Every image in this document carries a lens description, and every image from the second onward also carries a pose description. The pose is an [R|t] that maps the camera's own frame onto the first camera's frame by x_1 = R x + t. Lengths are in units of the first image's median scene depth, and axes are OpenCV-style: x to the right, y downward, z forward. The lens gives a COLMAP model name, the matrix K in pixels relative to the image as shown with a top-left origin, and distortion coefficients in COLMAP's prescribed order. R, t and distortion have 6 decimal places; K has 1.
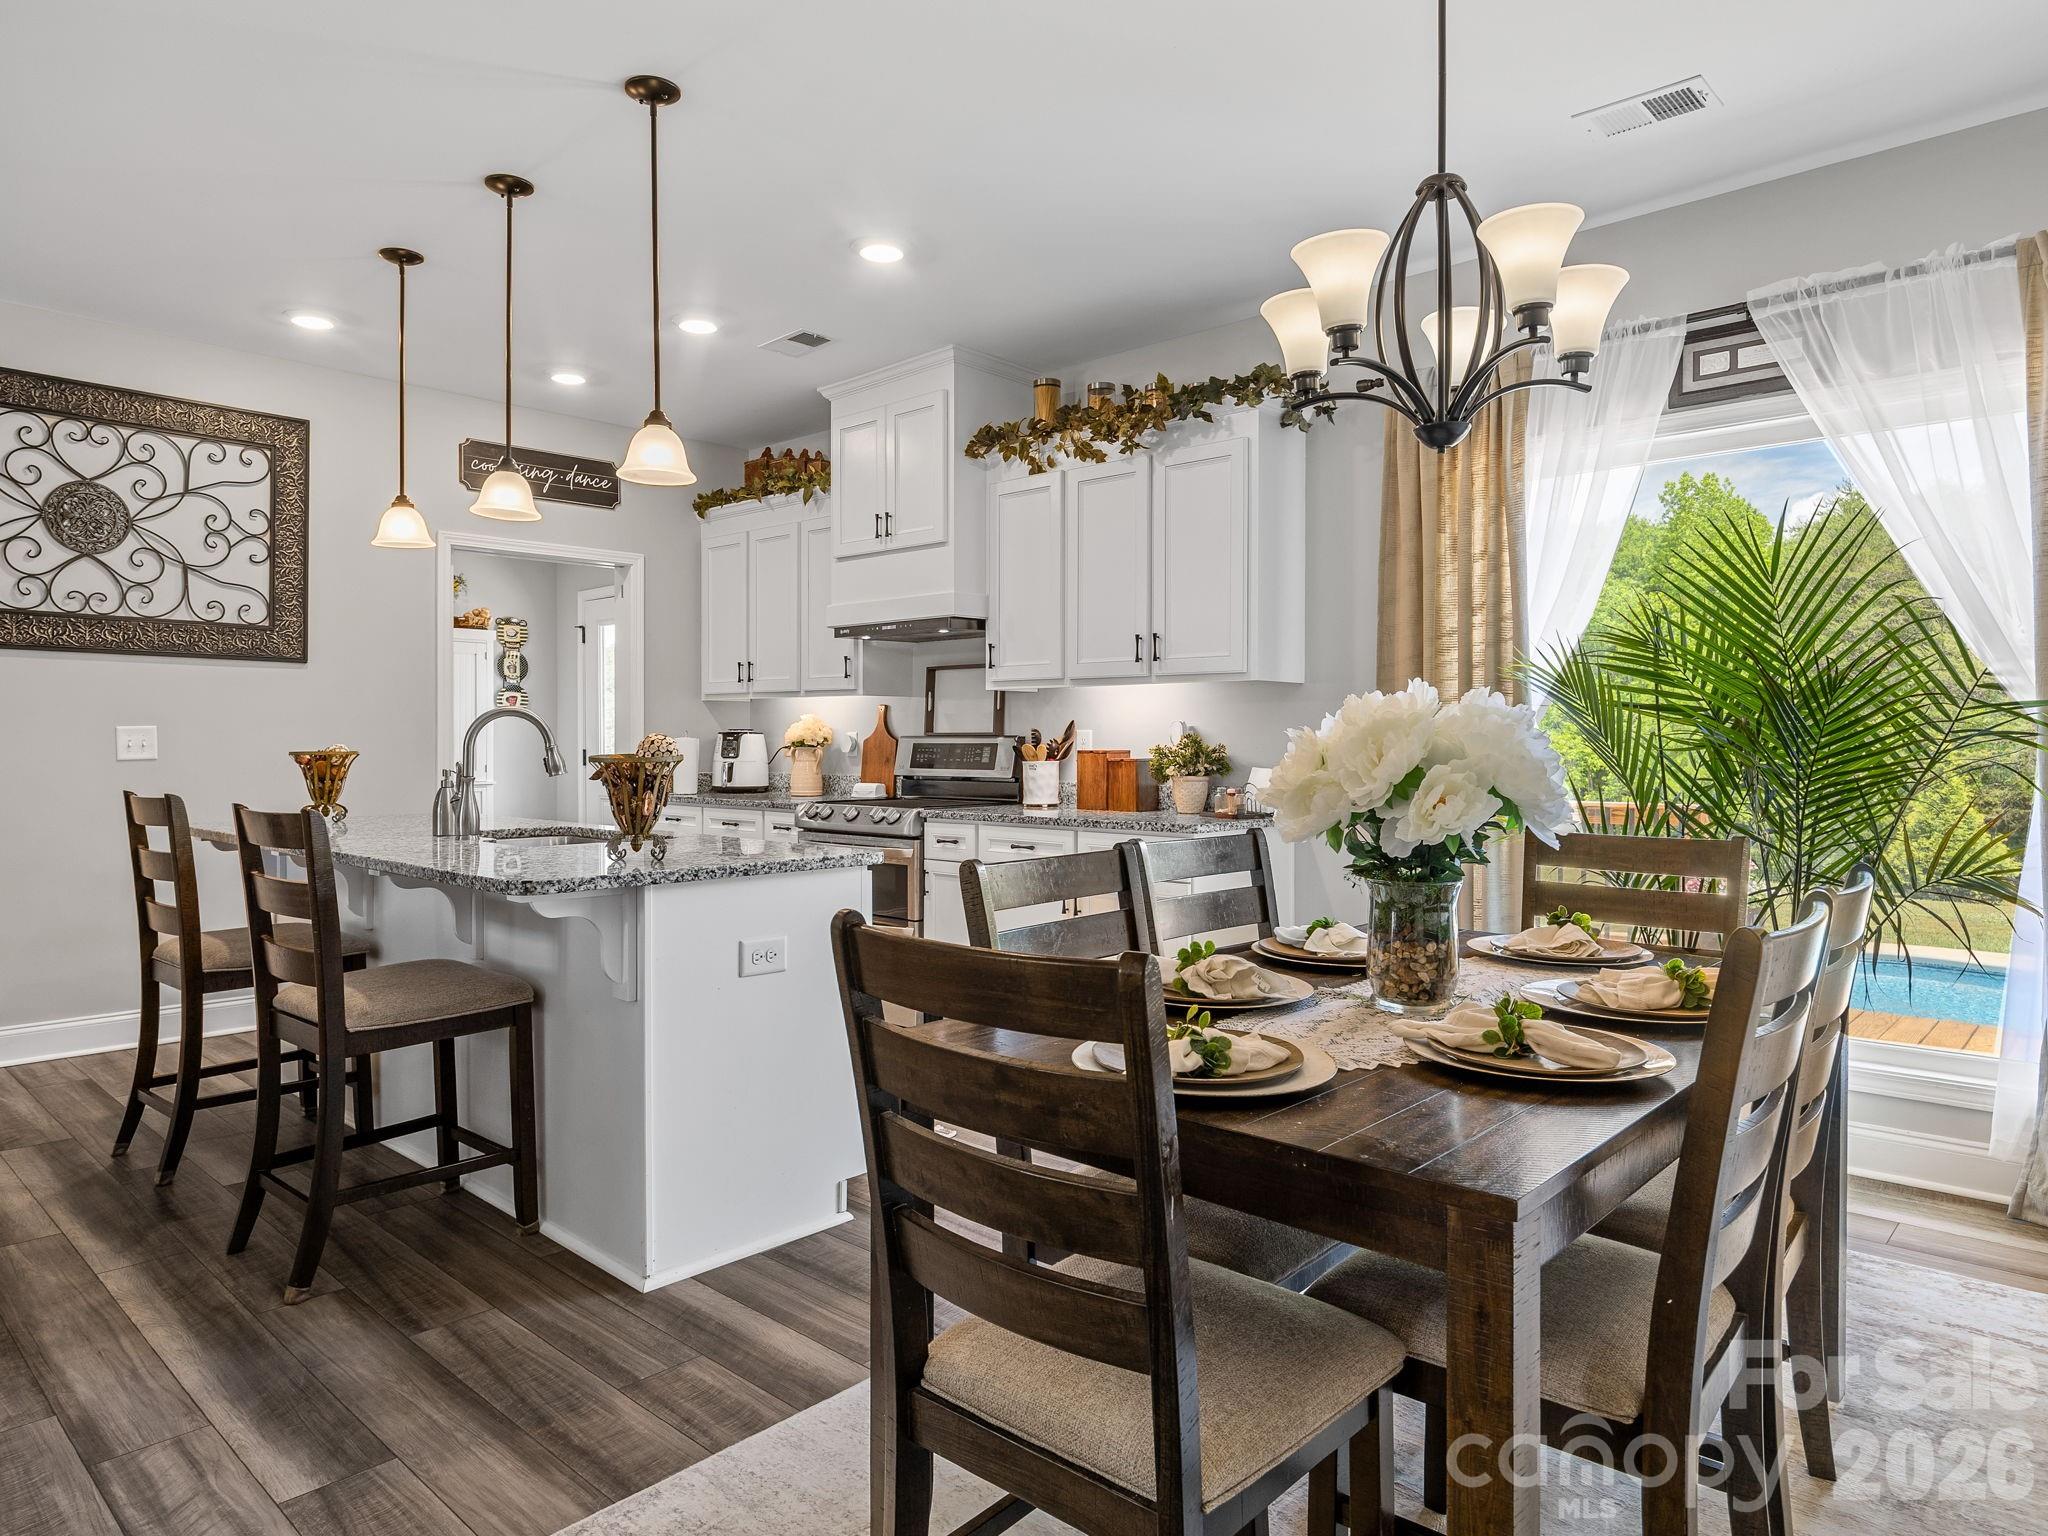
lens RADIAL K [[1266.4, 0, 1002.9], [0, 1266.4, 746.9], [0, 0, 1]] dist [-0.009952, 0.000345]
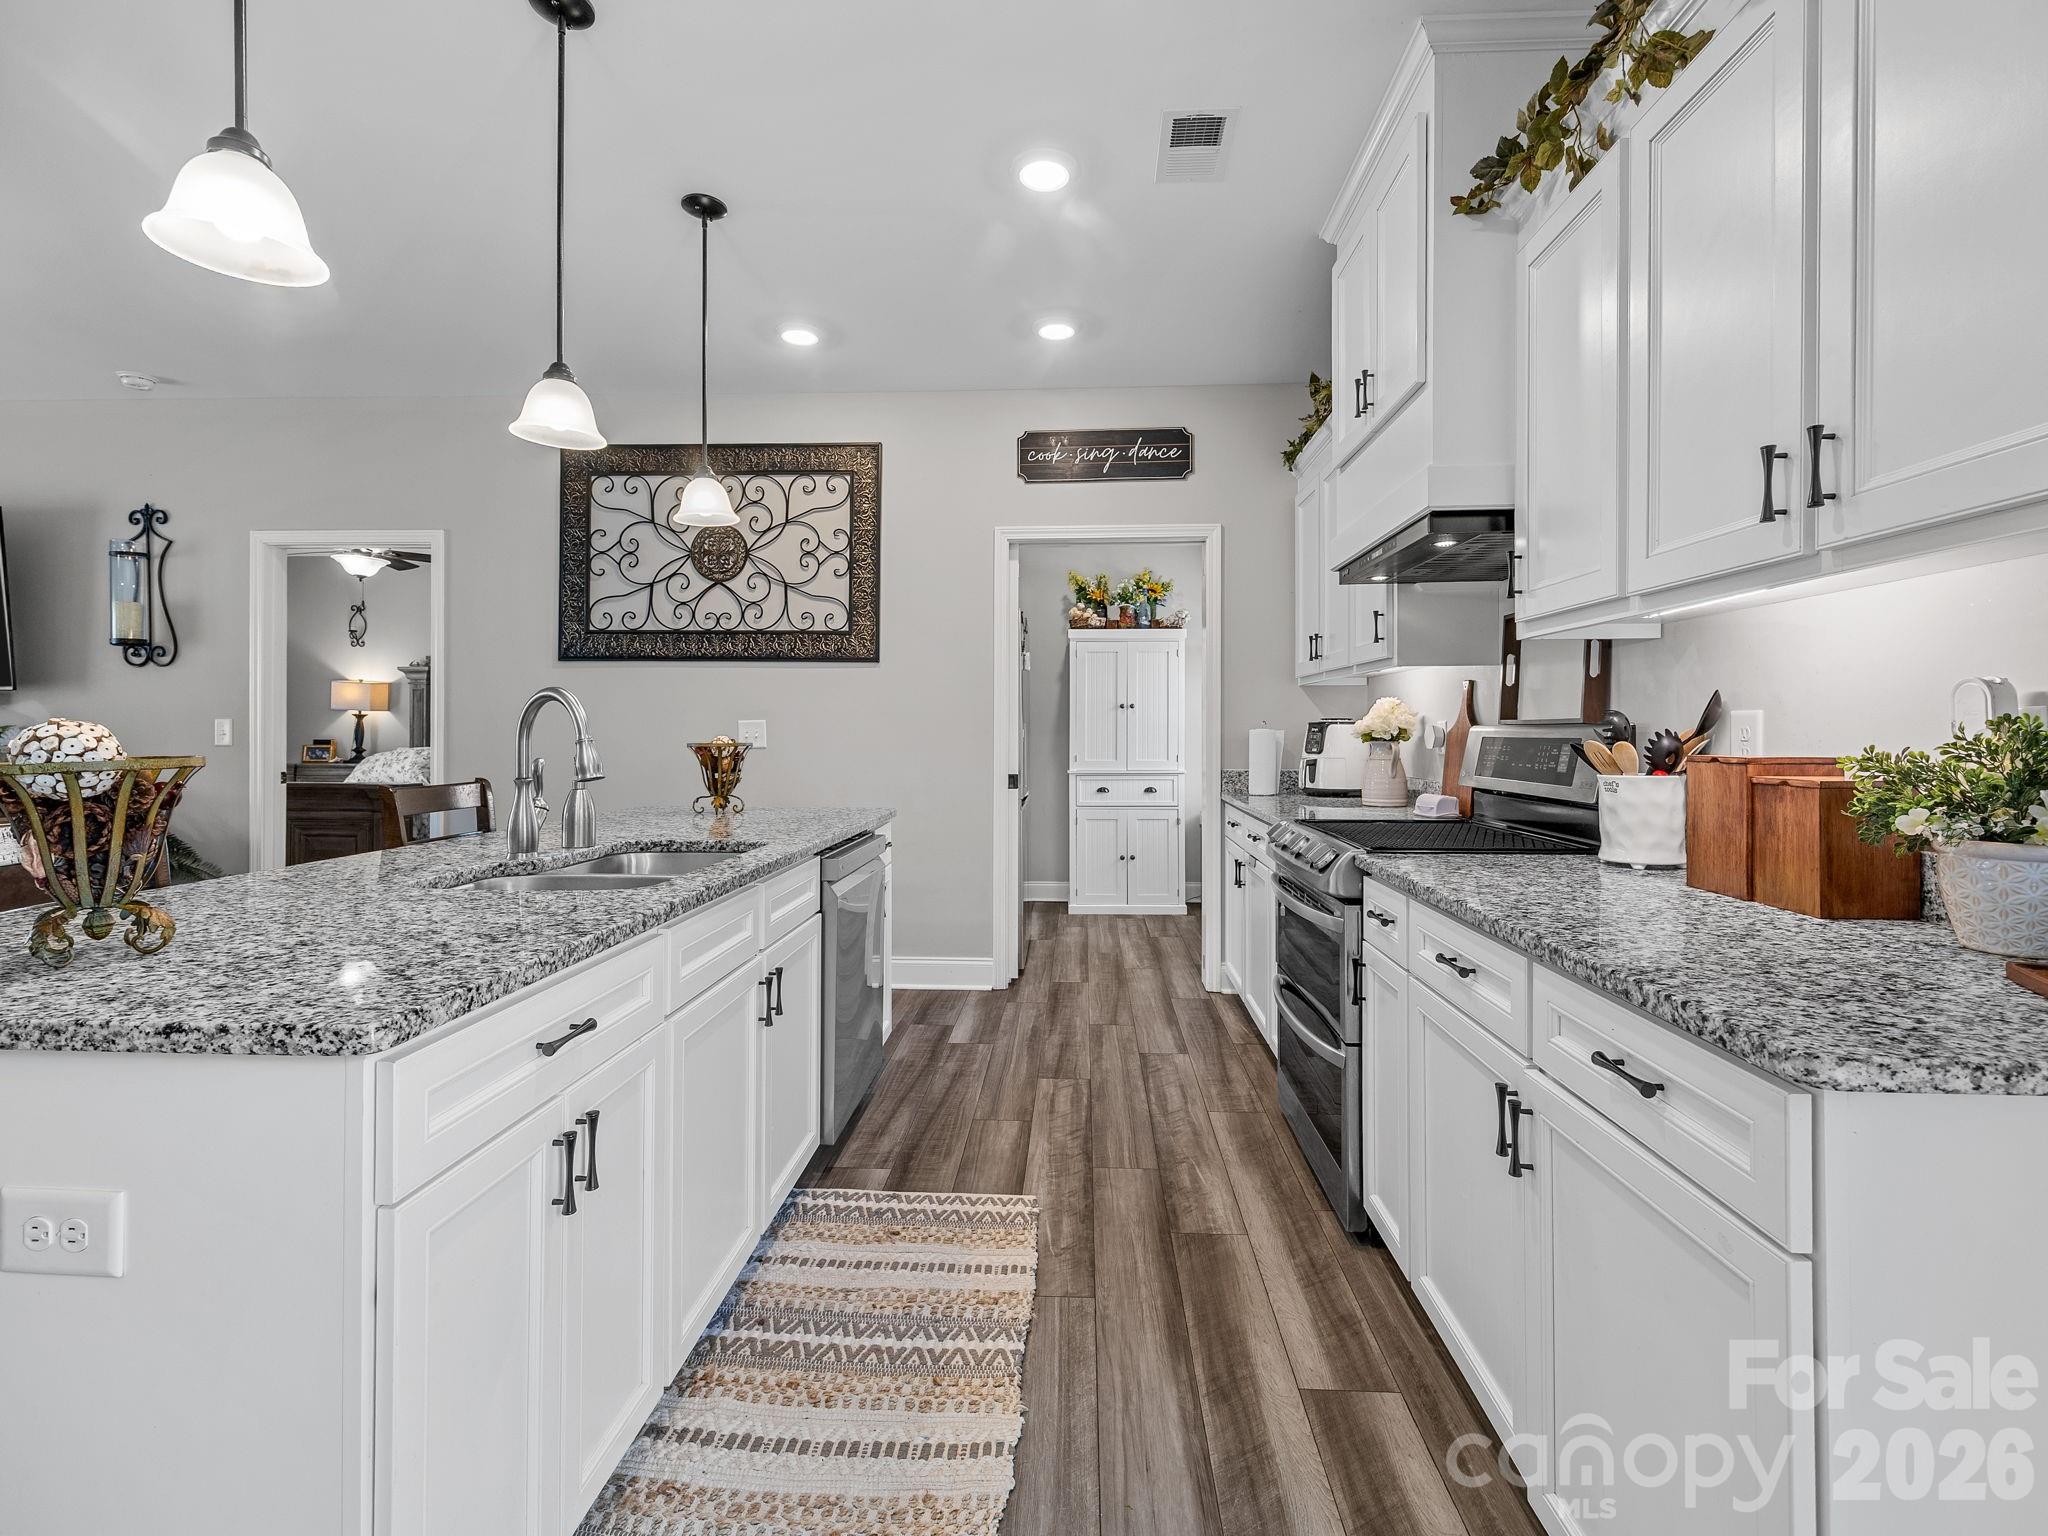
lens RADIAL K [[913.3, 0, 1041.0], [0, 913.3, 731.1], [0, 0, 1]] dist [-0.000510, -0.001074]
pose [[0.648840, 0.000011, -0.760925, 0.159436], [-0.004321, 0.999984, -0.003670, -0.003852], [0.760913, 0.005670, 0.648830, 0.626061]]
